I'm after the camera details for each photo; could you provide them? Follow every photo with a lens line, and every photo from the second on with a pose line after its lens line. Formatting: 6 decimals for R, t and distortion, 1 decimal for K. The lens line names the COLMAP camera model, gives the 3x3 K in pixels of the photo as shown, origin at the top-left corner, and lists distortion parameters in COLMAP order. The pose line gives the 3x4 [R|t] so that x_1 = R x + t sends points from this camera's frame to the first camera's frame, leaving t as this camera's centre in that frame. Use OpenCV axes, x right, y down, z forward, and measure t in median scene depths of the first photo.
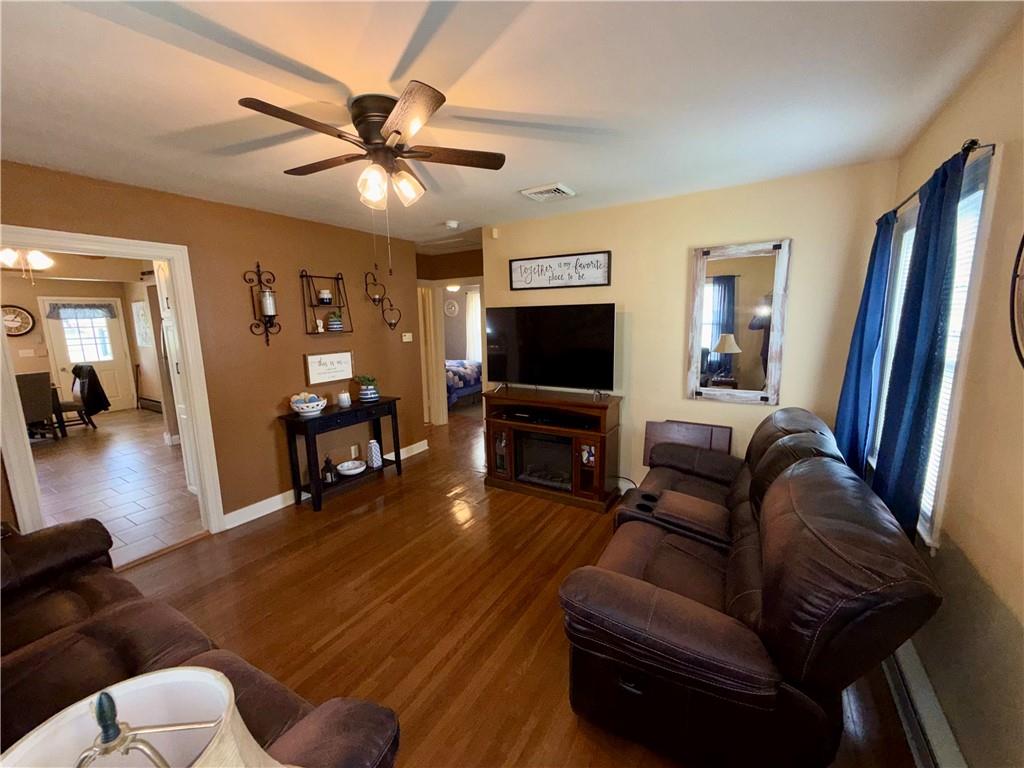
lens RADIAL K [[407.7, 0, 509.1], [0, 407.7, 380.7], [0, 0, 1]] dist [-0.001258, 0.000583]
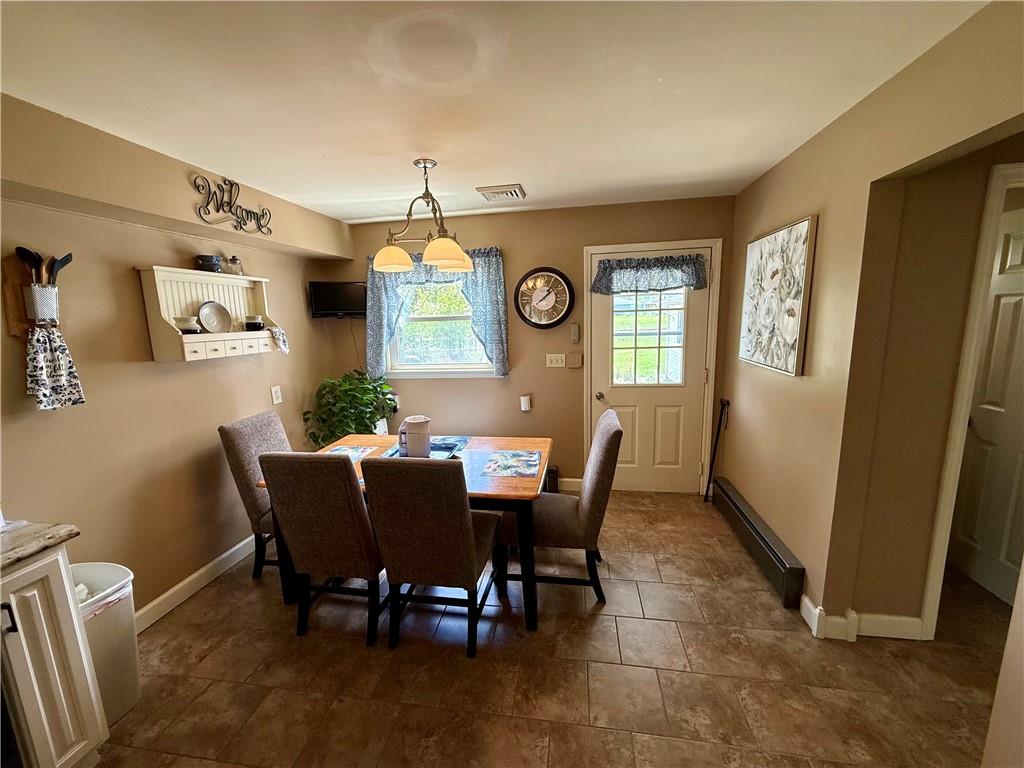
lens RADIAL K [[407.7, 0, 511.9], [0, 407.7, 382.6], [0, 0, 1]] dist [-0.001258, 0.000583]
pose [[0.349033, 0.168030, -0.921923, -0.674118], [-0.121678, 0.983591, 0.133203, -0.095929], [0.929177, 0.065685, 0.363751, 0.715129]]
